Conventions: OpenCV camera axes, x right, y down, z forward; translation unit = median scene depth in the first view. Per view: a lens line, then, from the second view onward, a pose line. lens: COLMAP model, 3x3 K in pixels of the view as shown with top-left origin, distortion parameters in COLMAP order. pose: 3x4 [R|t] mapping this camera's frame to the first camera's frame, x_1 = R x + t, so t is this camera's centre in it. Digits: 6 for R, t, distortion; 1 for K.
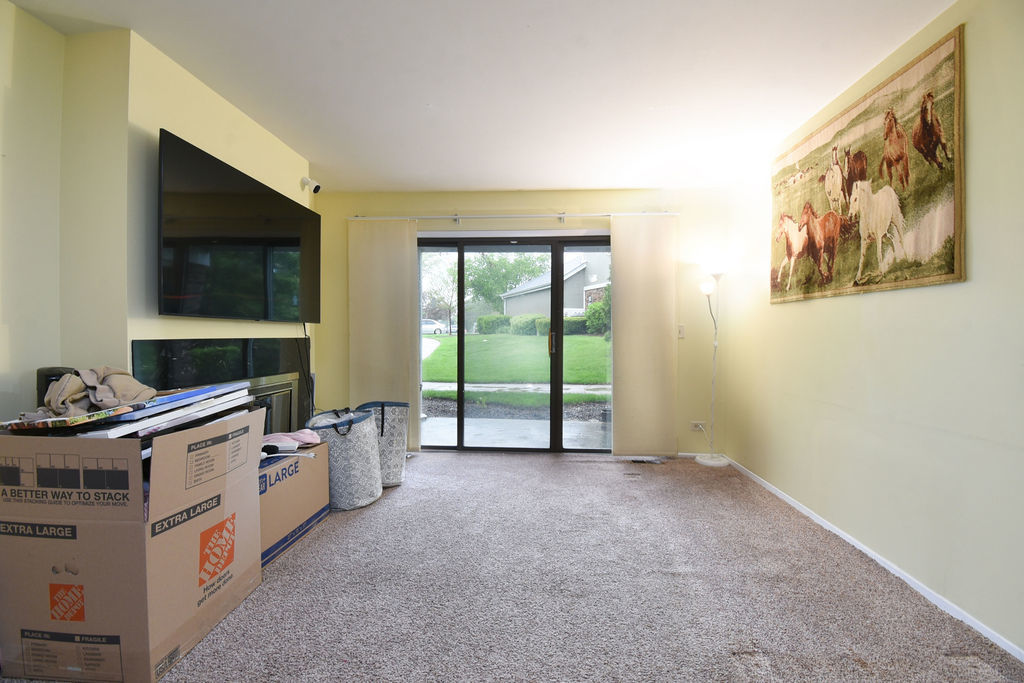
lens RADIAL K [[450.0, 0, 535.3], [0, 450.0, 343.6], [0, 0, 1]] dist [0.007040, -0.016760]
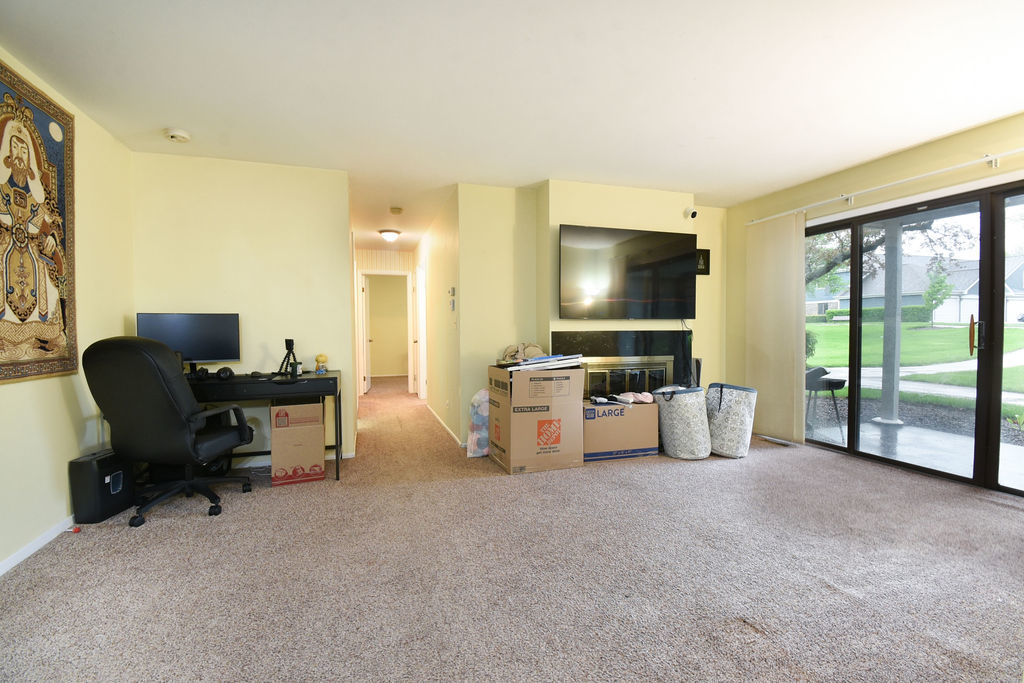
lens RADIAL K [[450.0, 0, 496.1], [0, 450.0, 339.3], [0, 0, 1]] dist [0.007040, -0.016760]
pose [[0.339212, 0.013380, -0.940615, 0.683285], [-0.008286, 0.999903, 0.011235, 0.004989], [0.940673, 0.003982, 0.339290, 0.041699]]
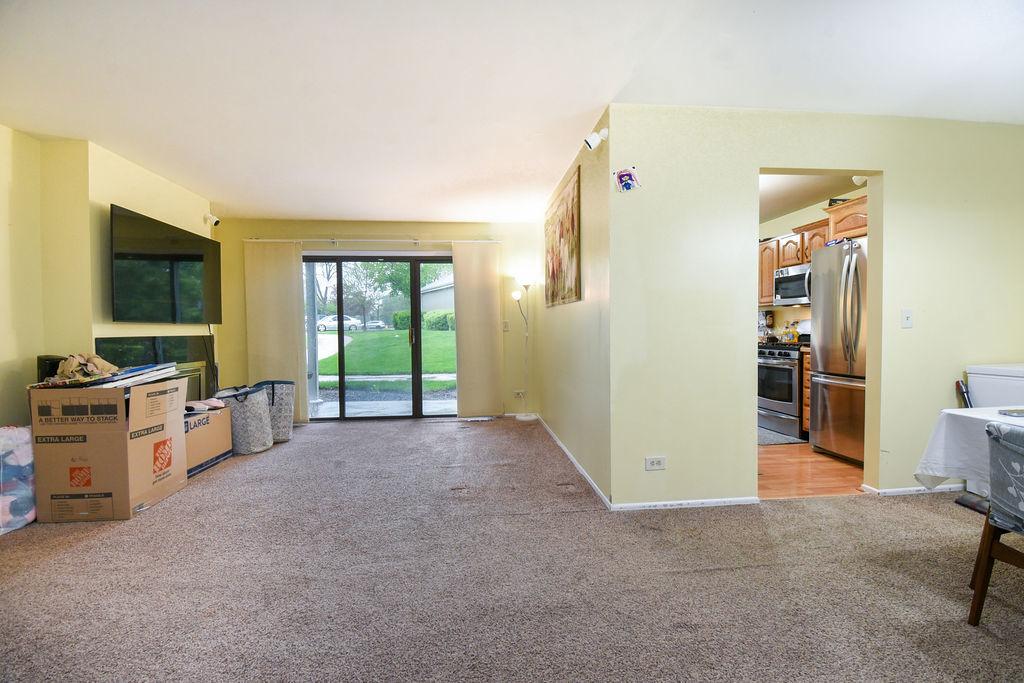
lens RADIAL K [[450.0, 0, 526.4], [0, 450.0, 342.7], [0, 0, 1]] dist [0.007040, -0.016760]
pose [[0.988541, -0.018865, 0.149769, 0.263644], [0.017326, 0.999783, 0.011575, 0.012631], [-0.149955, -0.008848, 0.988653, -0.560807]]
